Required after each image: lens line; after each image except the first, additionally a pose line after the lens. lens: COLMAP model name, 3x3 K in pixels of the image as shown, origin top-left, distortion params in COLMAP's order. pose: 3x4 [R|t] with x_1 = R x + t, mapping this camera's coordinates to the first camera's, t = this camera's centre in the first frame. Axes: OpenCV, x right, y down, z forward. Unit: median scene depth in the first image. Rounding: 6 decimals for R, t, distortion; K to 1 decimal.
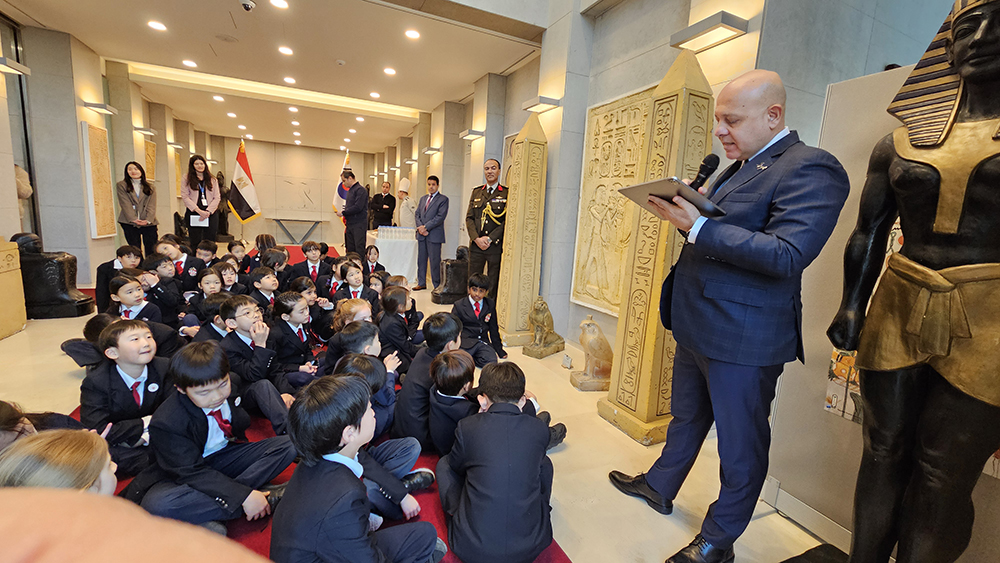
lens RADIAL K [[409.3, 0, 500.0], [0, 409.3, 281.5], [0, 0, 1]] dist [0.001350, 0.000173]
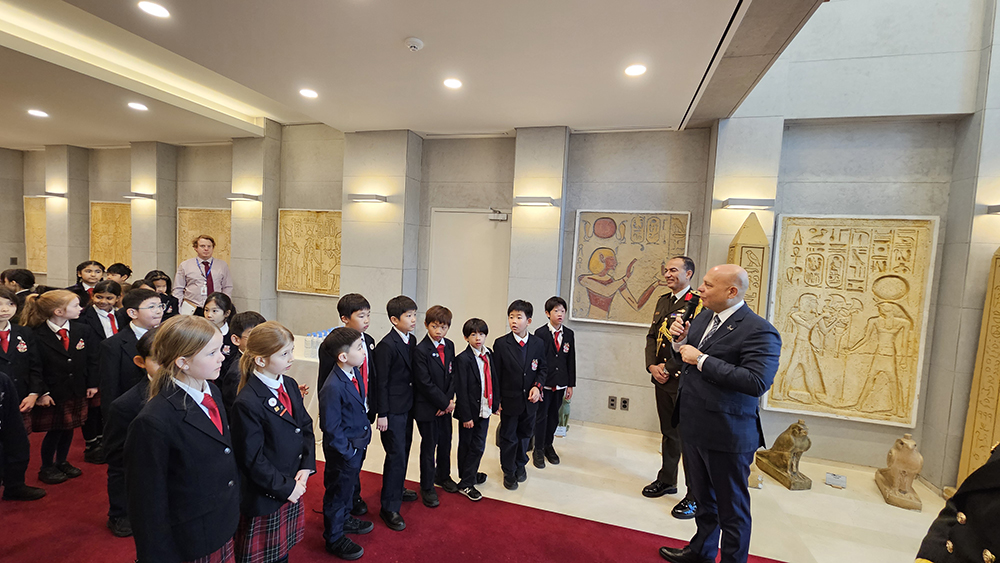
lens RADIAL K [[409.3, 0, 500.0], [0, 409.3, 281.5], [0, 0, 1]] dist [0.001350, 0.000173]
pose [[0.653168, -0.076577, 0.753331, -1.036560], [0.105135, 0.994408, 0.009927, -0.360635], [-0.749879, 0.072717, 0.657567, 0.910723]]
